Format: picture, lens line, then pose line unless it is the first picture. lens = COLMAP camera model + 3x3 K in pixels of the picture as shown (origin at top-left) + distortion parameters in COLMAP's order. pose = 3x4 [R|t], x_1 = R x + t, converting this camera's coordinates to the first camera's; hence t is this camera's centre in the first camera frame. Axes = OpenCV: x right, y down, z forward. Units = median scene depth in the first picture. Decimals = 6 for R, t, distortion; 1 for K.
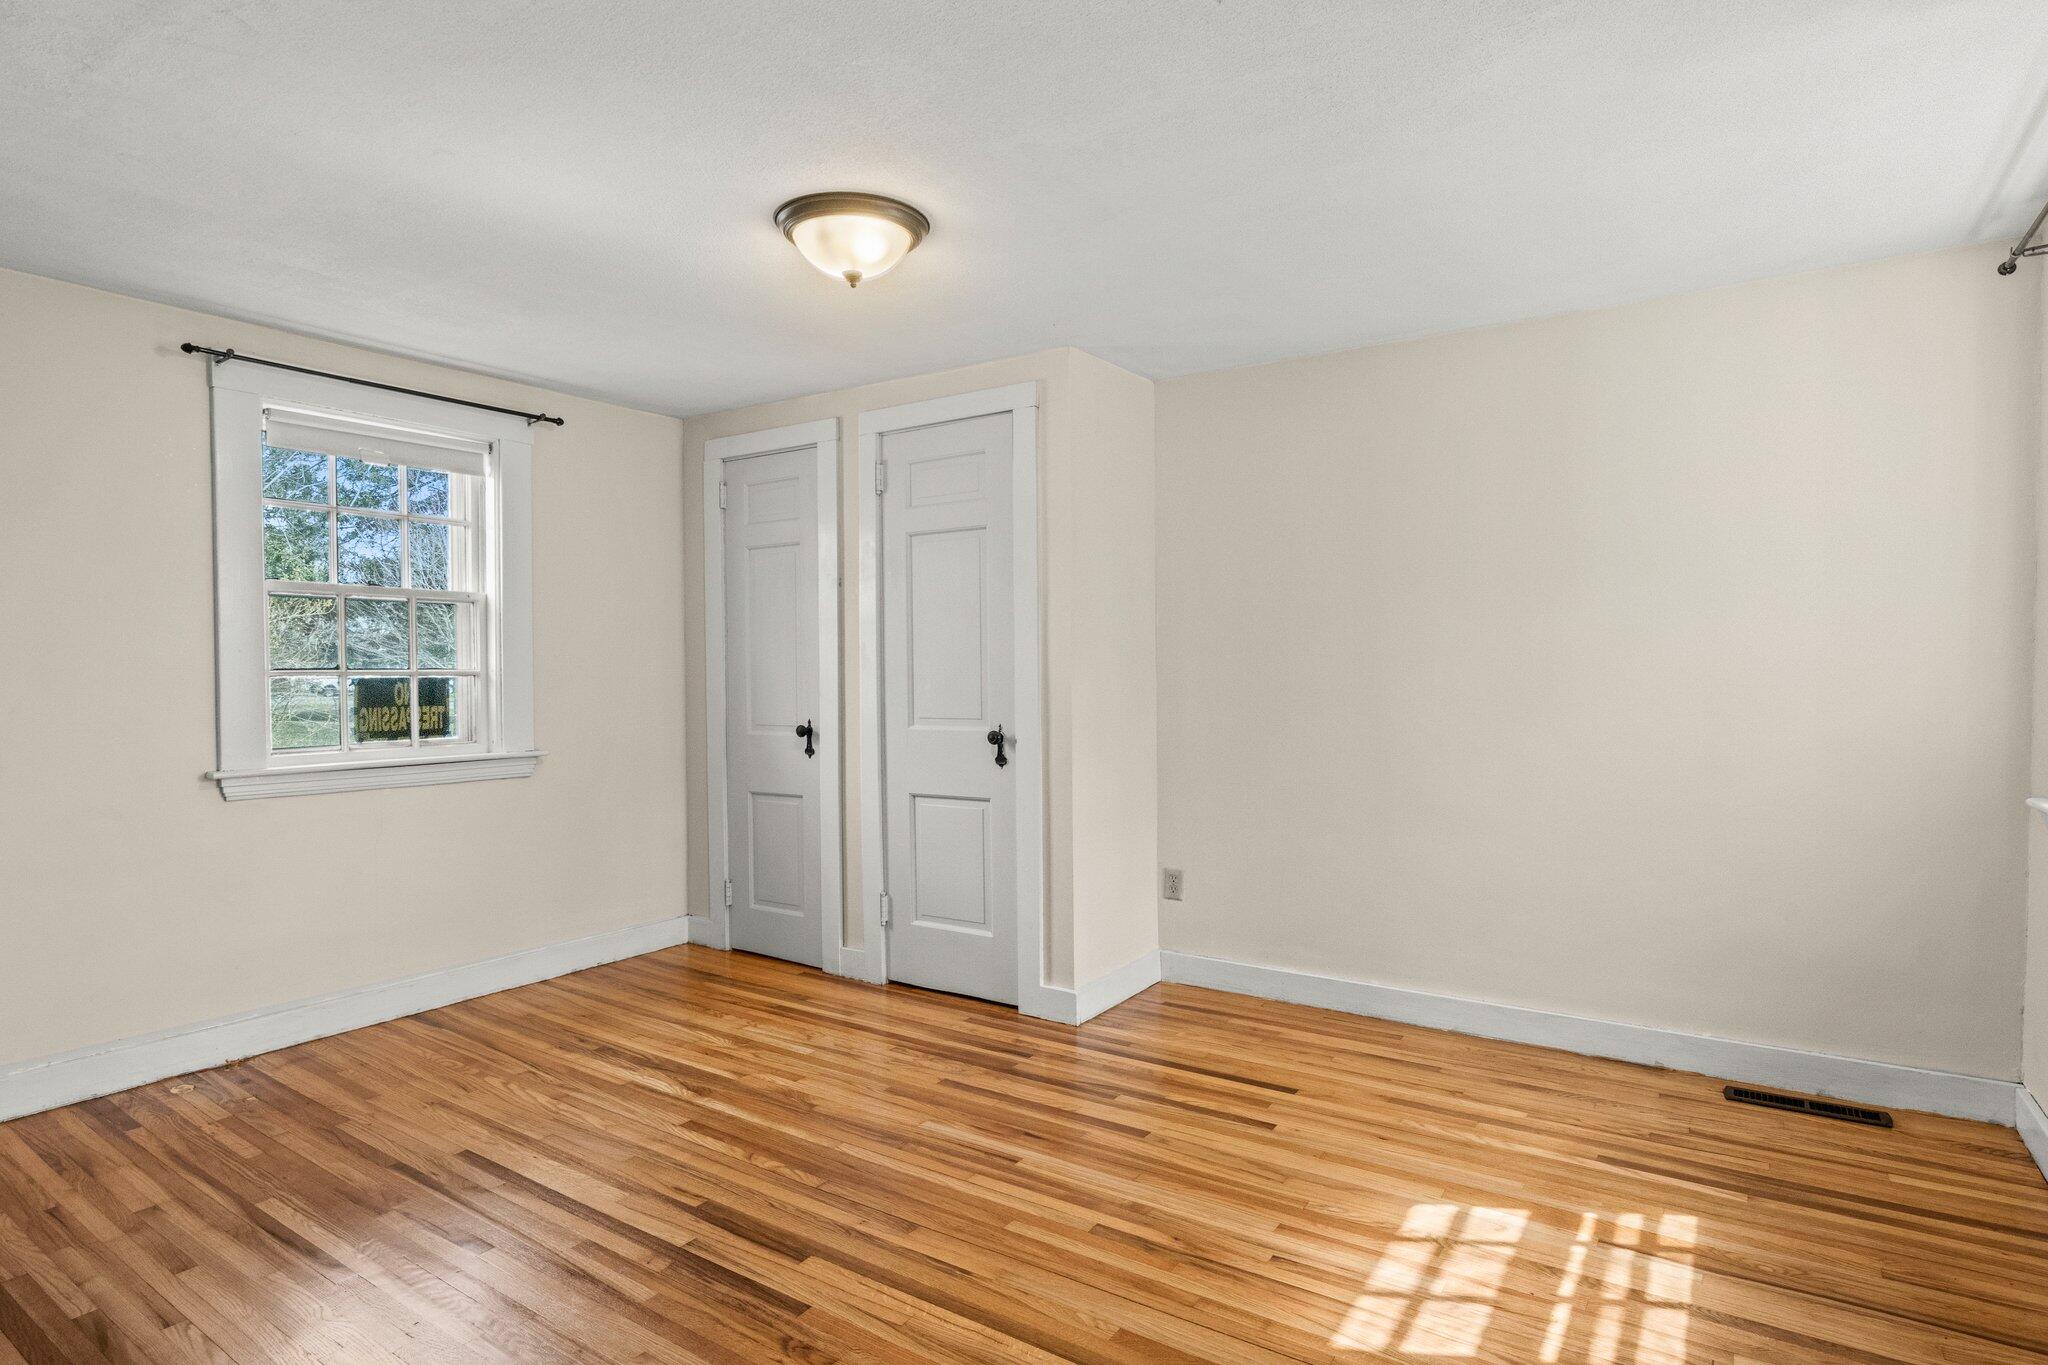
lens RADIAL K [[1000.1, 0, 1028.1], [0, 1000.1, 714.4], [0, 0, 1]] dist [-0.001649, -0.000461]
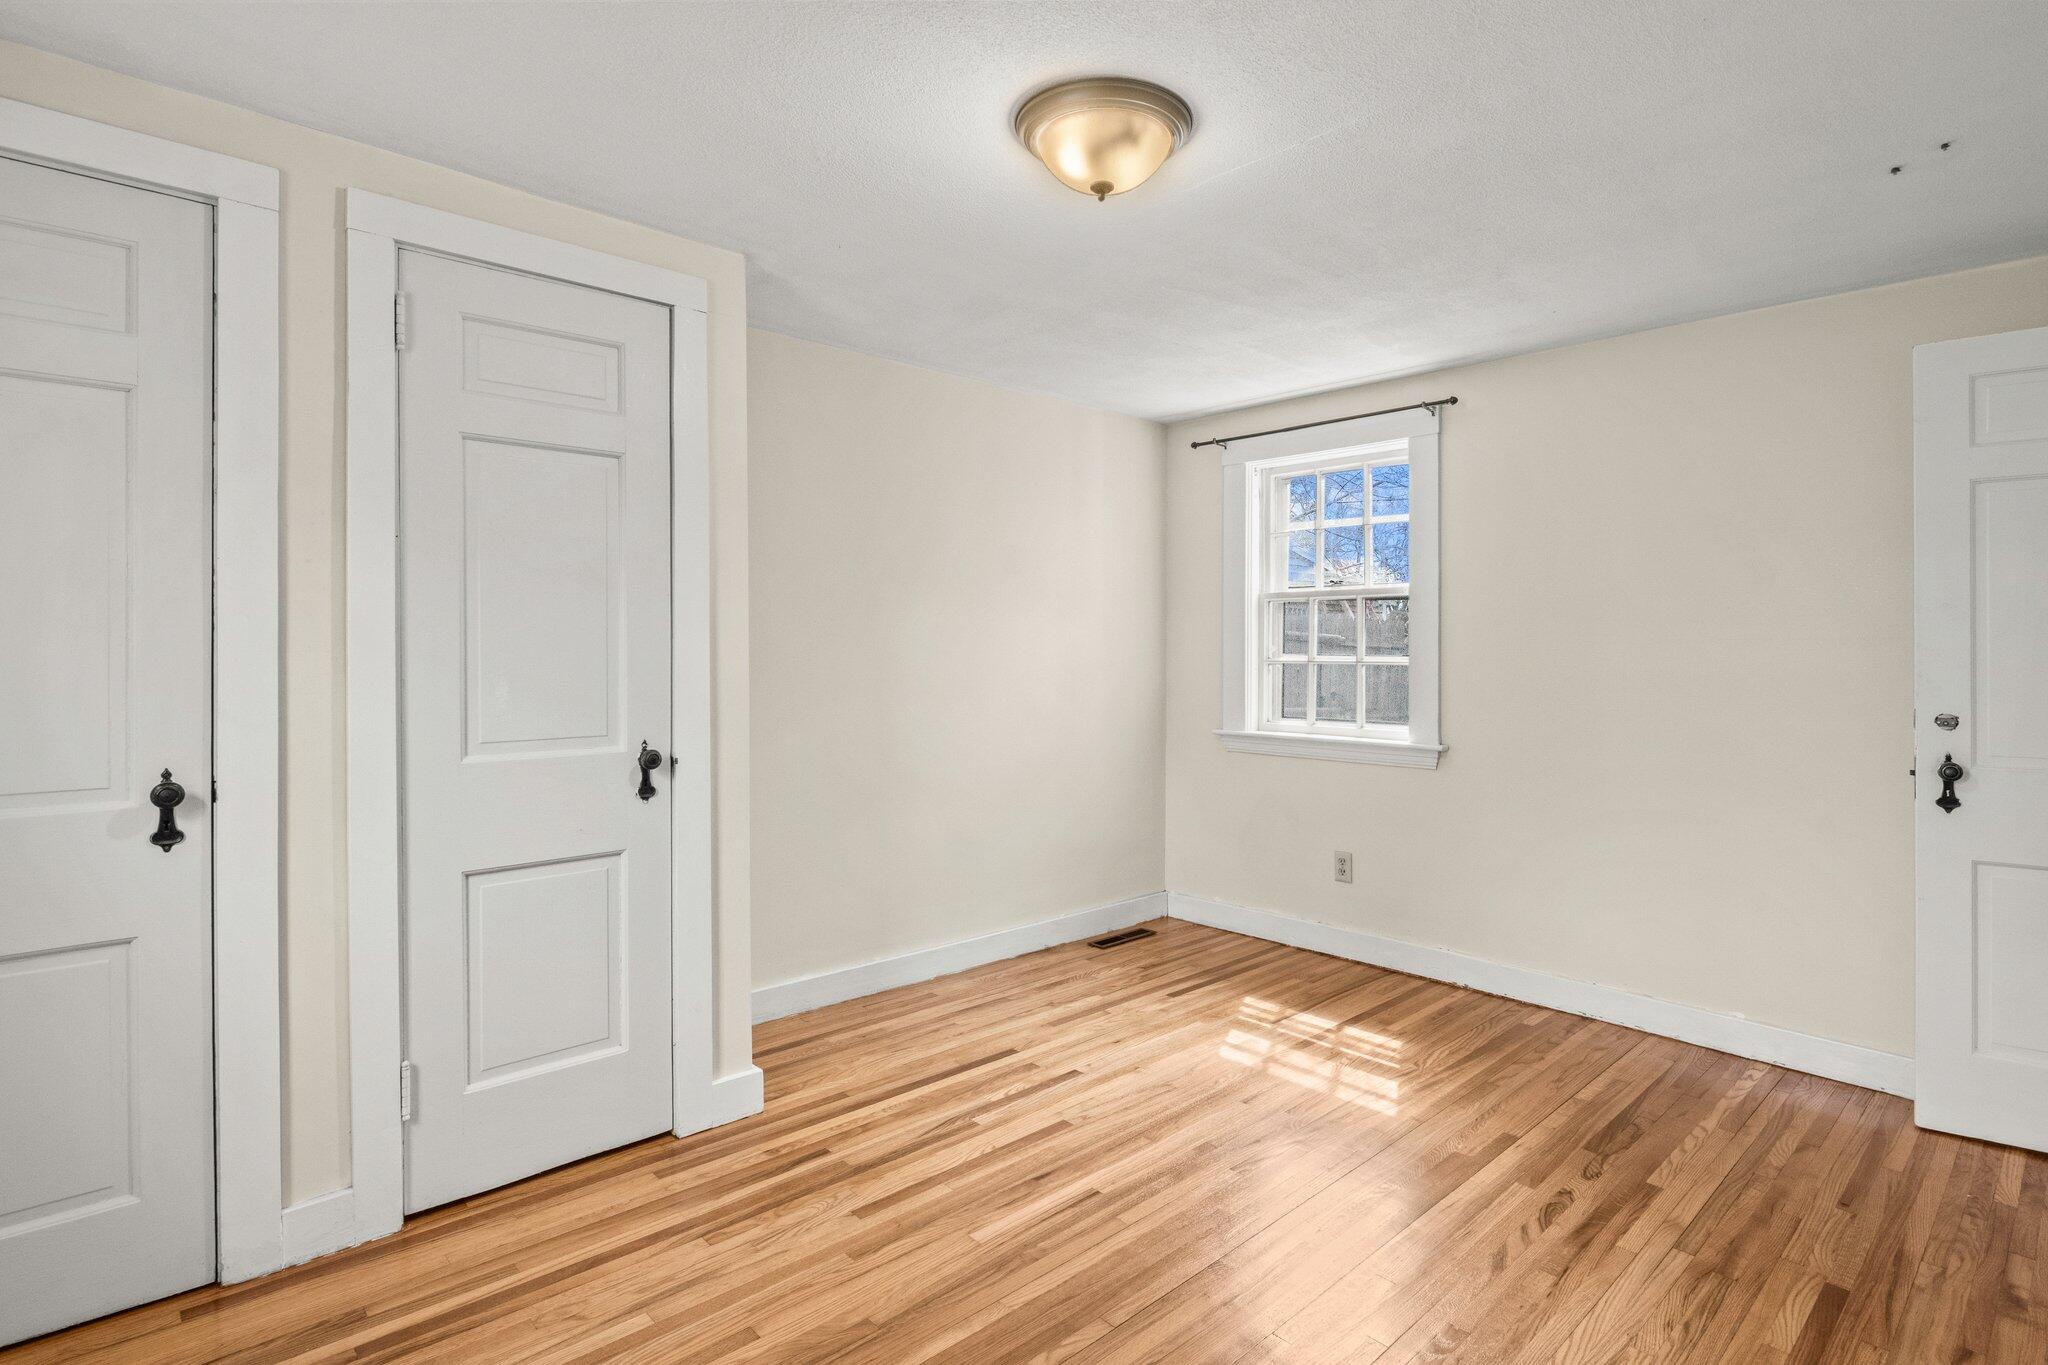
lens RADIAL K [[1027.8, 0, 1032.9], [0, 1027.8, 671.7], [0, 0, 1]] dist [-0.004524, -0.000588]
pose [[0.257057, -0.006769, 0.966373, -0.762177], [0.039036, 0.999232, -0.003385, -0.029629], [-0.965608, 0.038593, 0.257124, 0.636930]]
